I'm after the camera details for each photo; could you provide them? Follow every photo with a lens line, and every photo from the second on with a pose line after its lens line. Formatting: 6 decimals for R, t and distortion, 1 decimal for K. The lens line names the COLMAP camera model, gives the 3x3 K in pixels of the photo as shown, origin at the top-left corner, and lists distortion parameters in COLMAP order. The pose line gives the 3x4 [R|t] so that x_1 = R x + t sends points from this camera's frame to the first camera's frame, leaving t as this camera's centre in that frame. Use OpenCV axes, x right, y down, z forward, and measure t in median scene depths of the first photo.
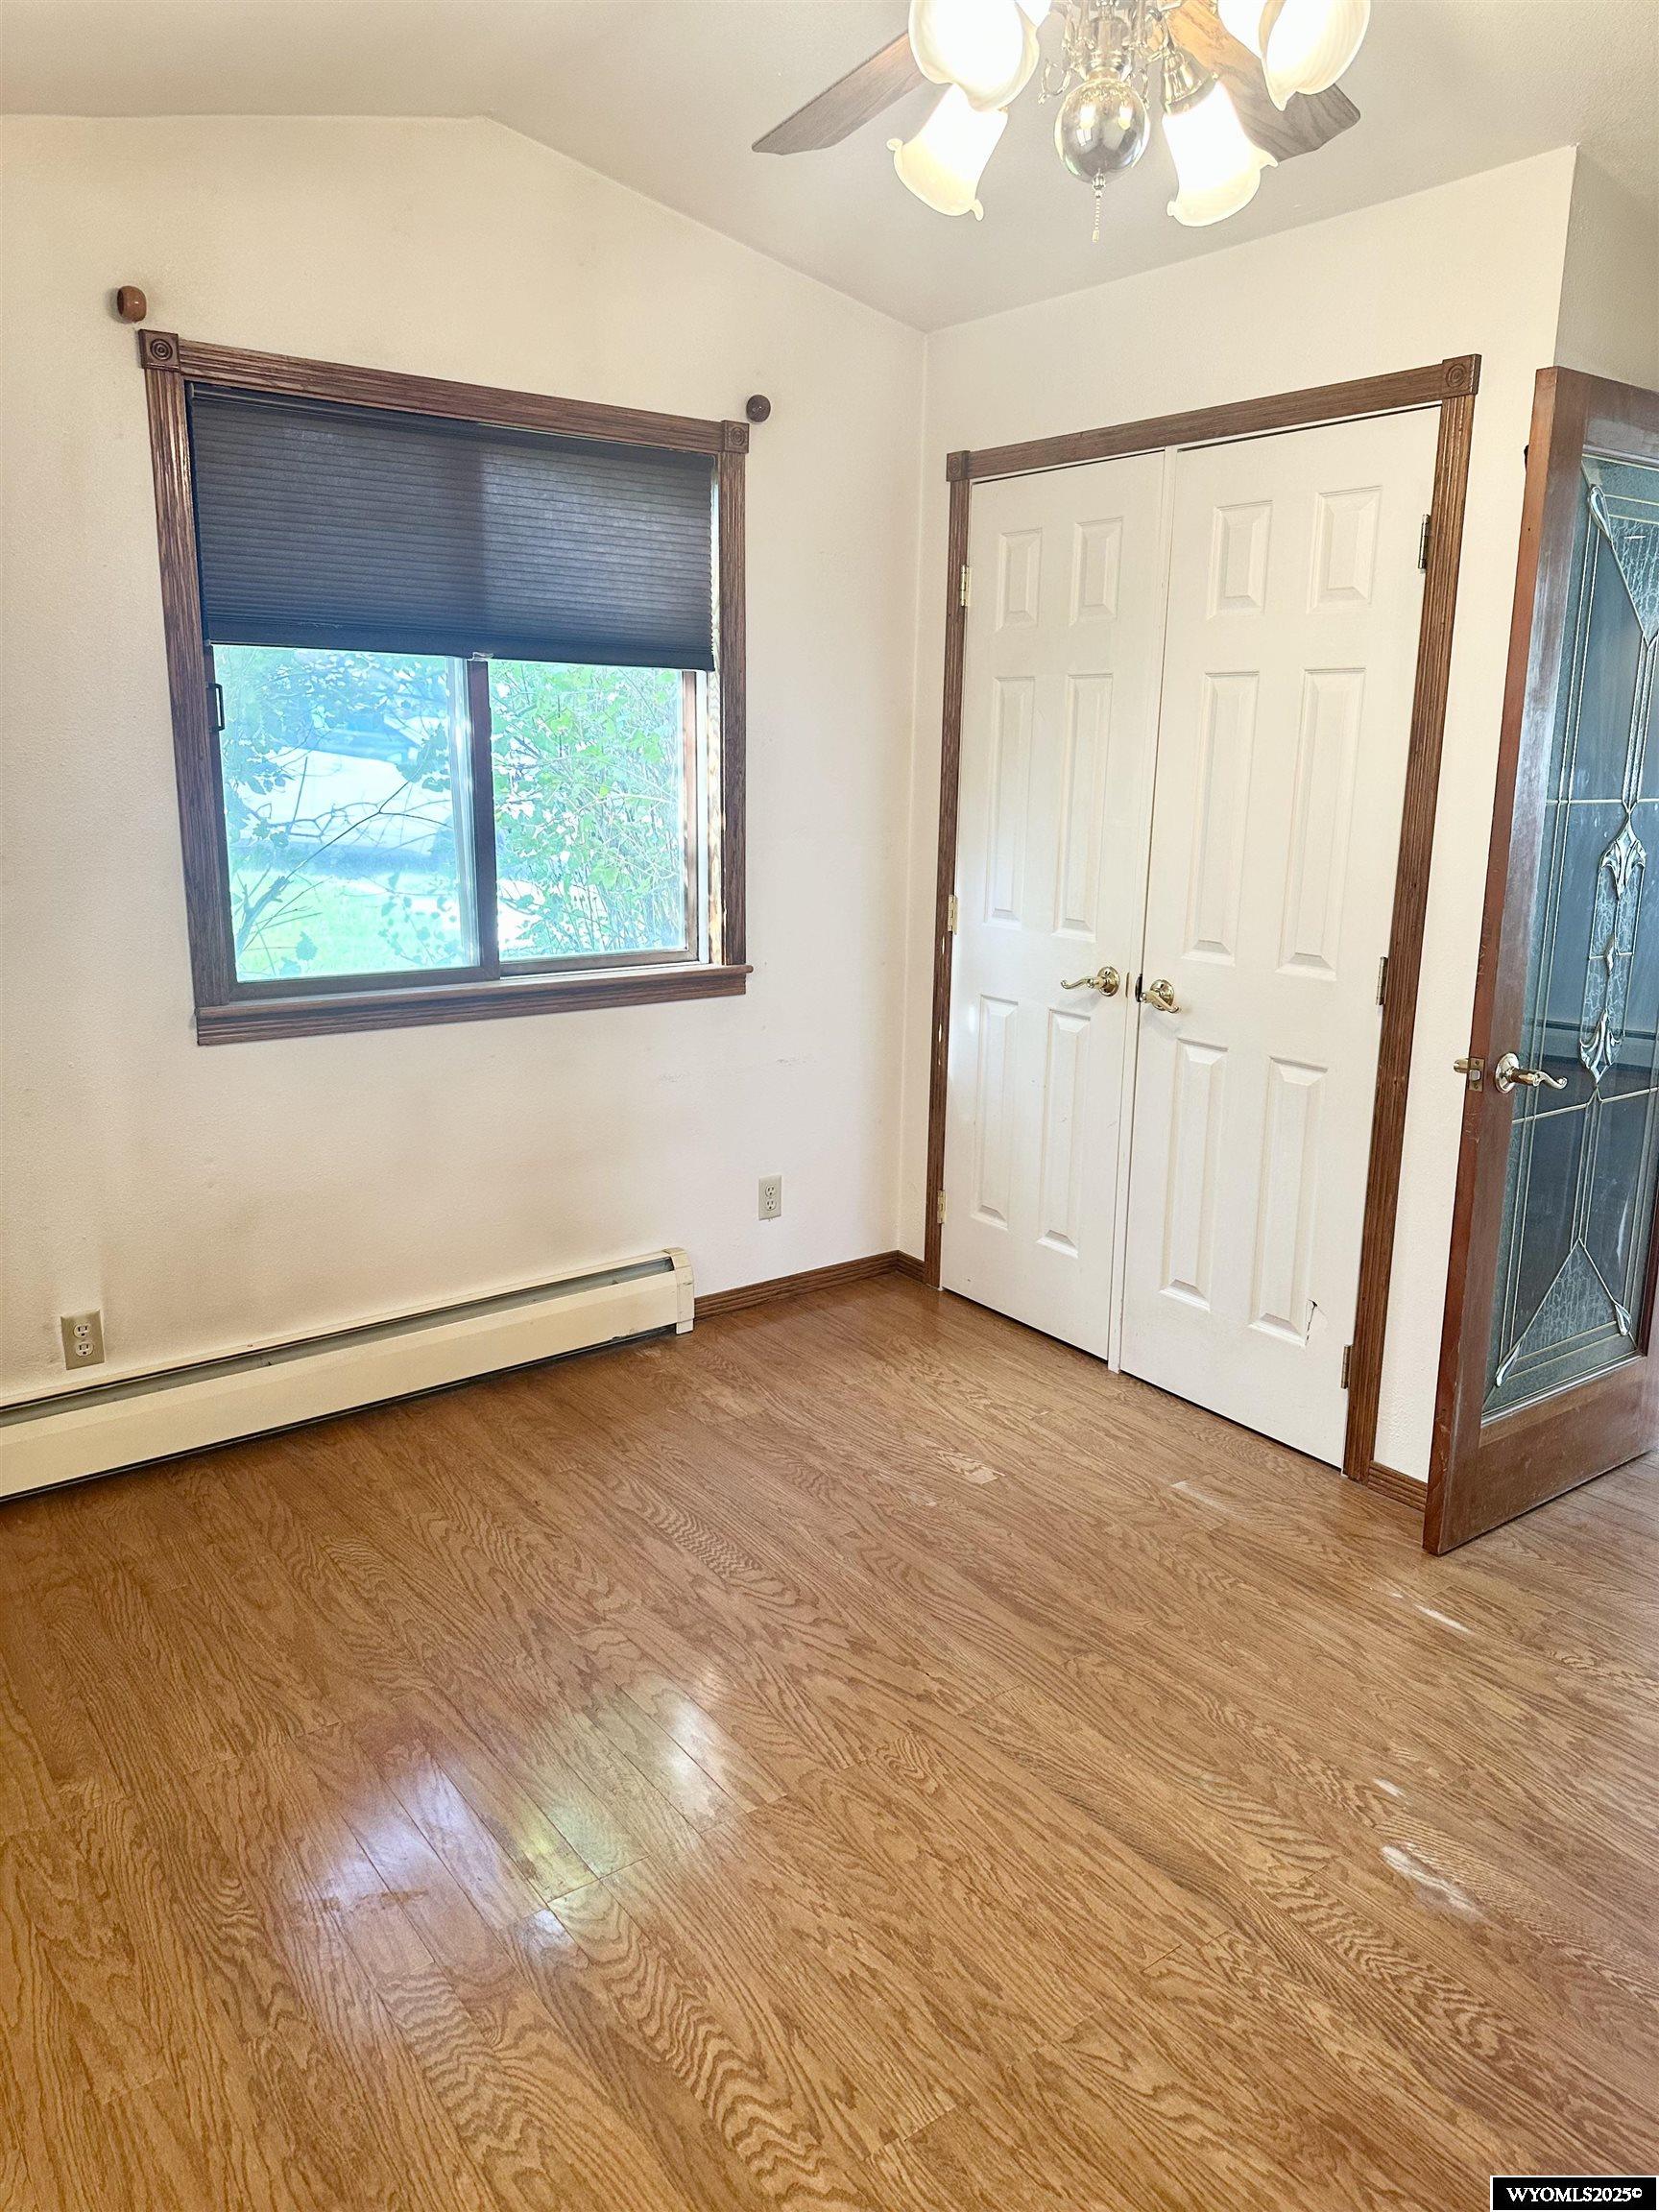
lens RADIAL K [[1560.0, 0, 829.5], [0, 1560.0, 1106.0], [0, 0, 1]] dist [0.045658, -0.054249]
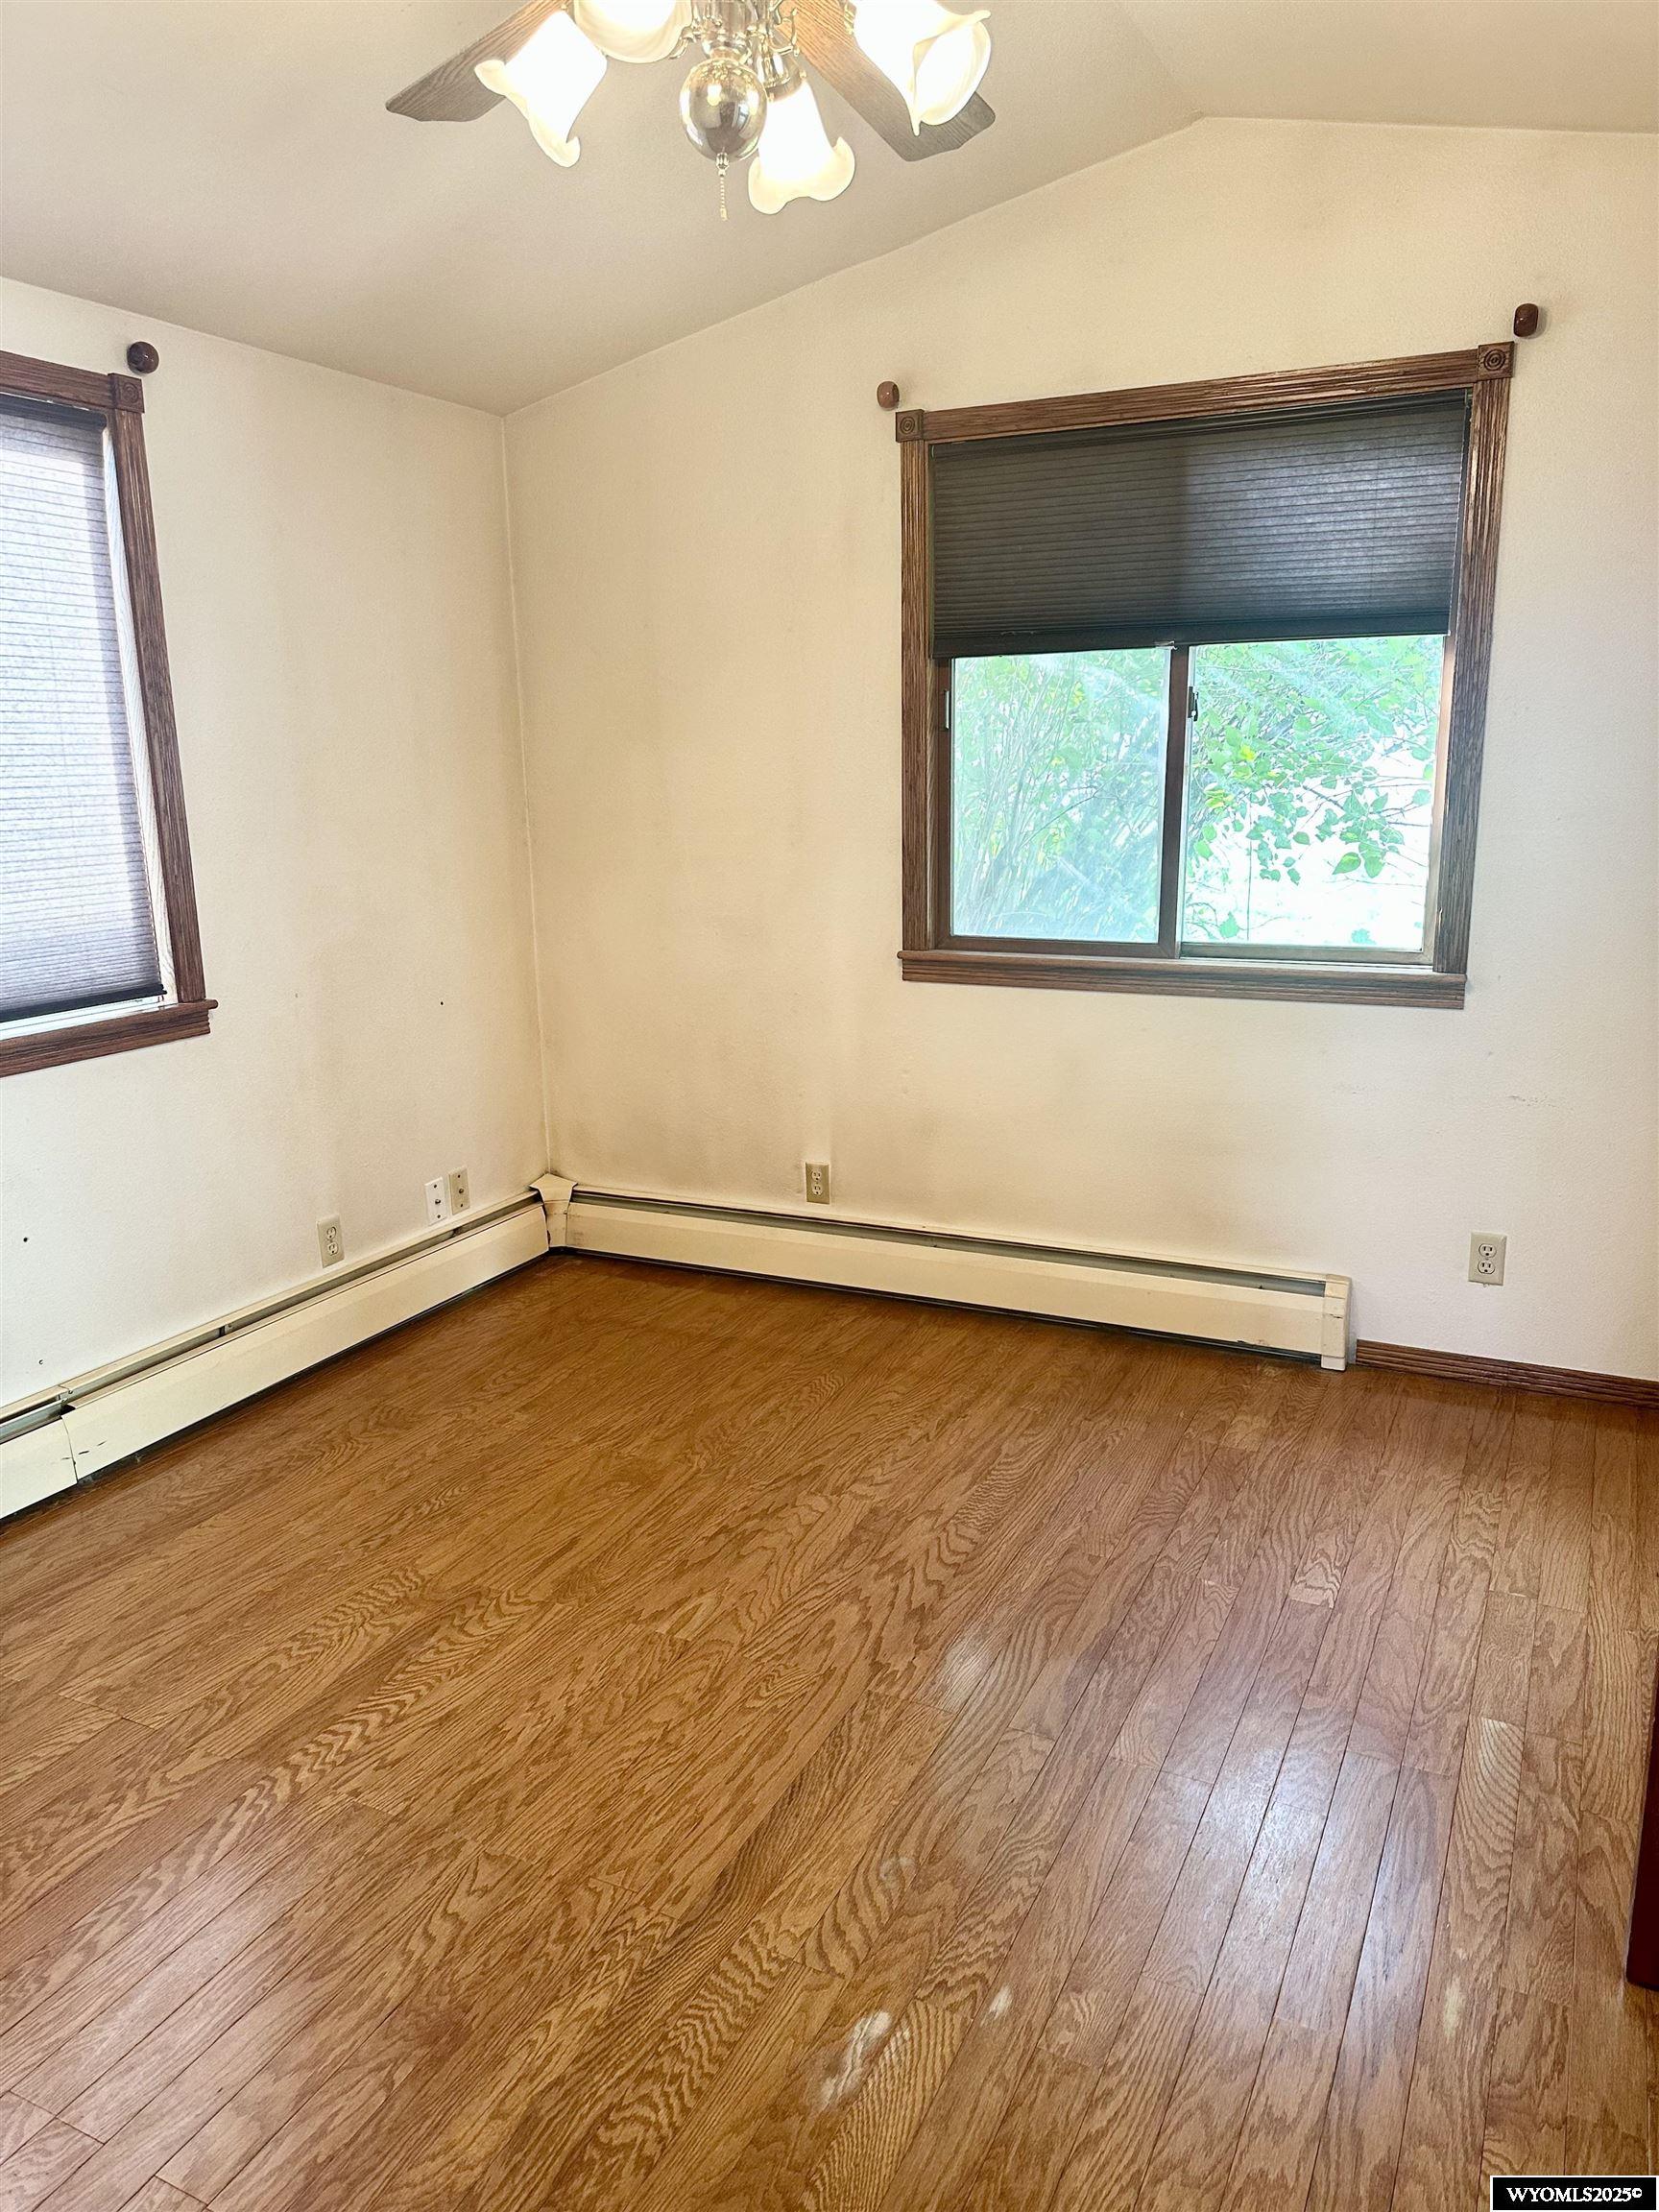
lens RADIAL K [[1566.6, 0, 829.5], [0, 1566.6, 1106.0], [0, 0, 1]] dist [0.102375, -0.136591]
pose [[0.458221, 0.181273, -0.870157, 0.707517], [-0.186963, 0.976737, 0.105022, -0.061052], [0.868952, 0.114564, 0.481453, 0.362885]]
